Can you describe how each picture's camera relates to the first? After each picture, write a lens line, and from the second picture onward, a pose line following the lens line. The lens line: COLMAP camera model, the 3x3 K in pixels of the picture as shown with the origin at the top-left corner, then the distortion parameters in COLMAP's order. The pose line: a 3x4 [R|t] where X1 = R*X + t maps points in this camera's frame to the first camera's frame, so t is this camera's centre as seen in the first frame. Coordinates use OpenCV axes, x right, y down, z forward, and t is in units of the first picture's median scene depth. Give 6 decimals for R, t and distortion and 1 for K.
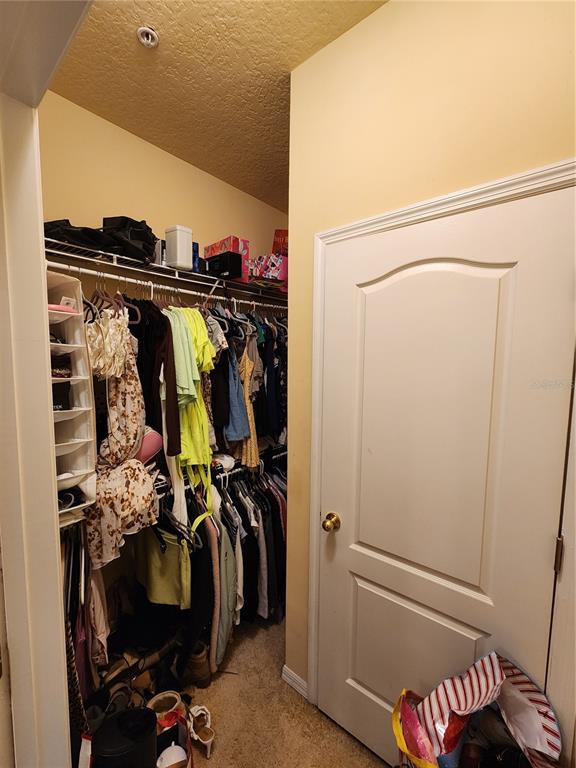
lens RADIAL K [[318.0, 0, 288.0], [0, 318.0, 384.7], [0, 0, 1]] dist [-0.001576, 0.001460]
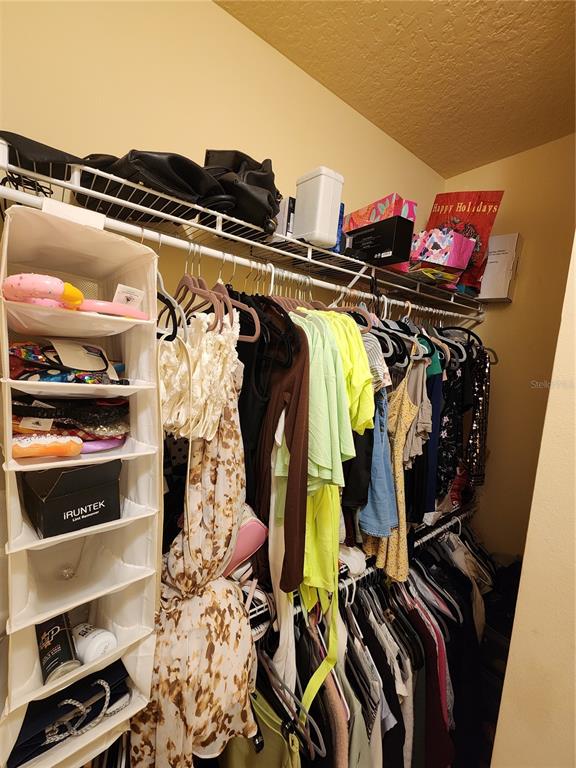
lens RADIAL K [[318.0, 0, 287.7], [0, 318.0, 383.9], [0, 0, 1]] dist [-0.001576, 0.001460]
pose [[0.973964, 0.085846, -0.209820, -0.273425], [-0.084707, 0.996301, 0.014425, -0.122469], [0.210282, 0.003724, 0.977634, 0.458288]]
